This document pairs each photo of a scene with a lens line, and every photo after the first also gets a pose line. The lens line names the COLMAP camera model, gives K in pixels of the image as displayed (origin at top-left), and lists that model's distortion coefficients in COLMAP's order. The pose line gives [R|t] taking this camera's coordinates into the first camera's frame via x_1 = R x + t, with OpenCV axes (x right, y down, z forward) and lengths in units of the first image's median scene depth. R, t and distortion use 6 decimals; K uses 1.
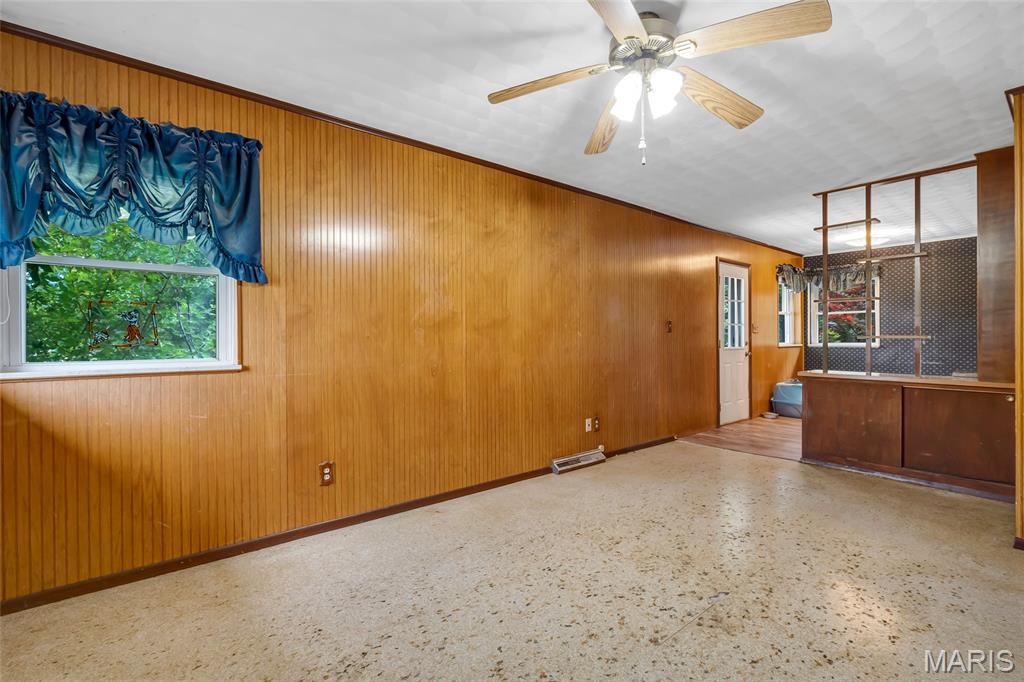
lens RADIAL K [[473.0, 0, 512.4], [0, 473.0, 340.9], [0, 0, 1]] dist [-0.005895, 0.001648]
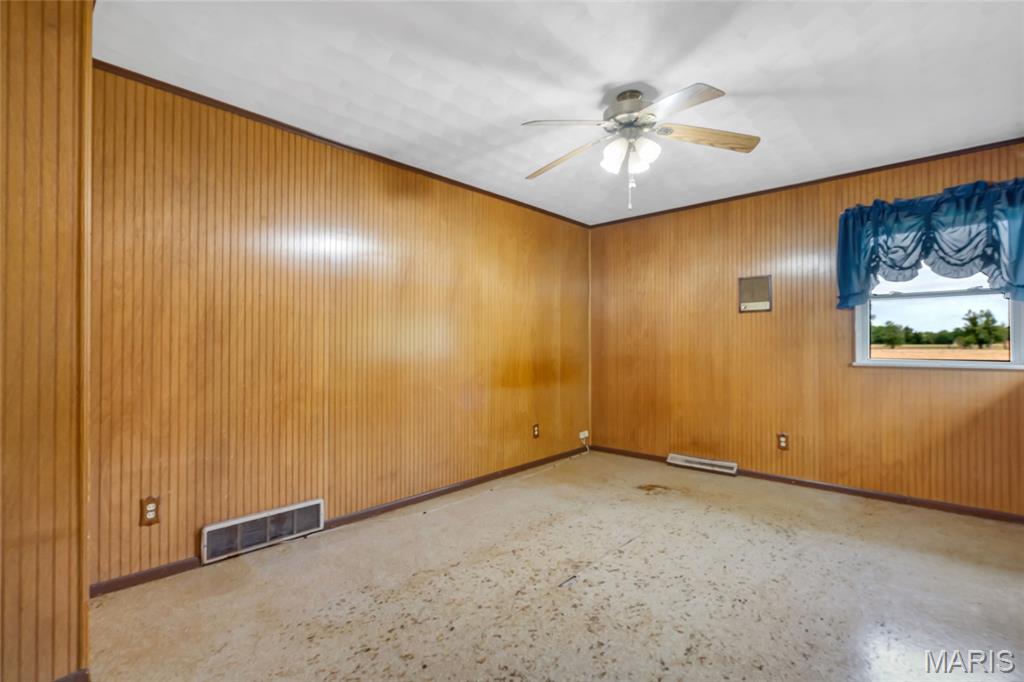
lens RADIAL K [[473.0, 0, 512.5], [0, 473.0, 341.3], [0, 0, 1]] dist [-0.005895, 0.001648]
pose [[-0.991302, 0.009208, -0.131283, 0.672814], [0.009758, 0.999946, -0.003546, -0.018557], [0.131243, -0.004796, -0.991339, 1.977336]]
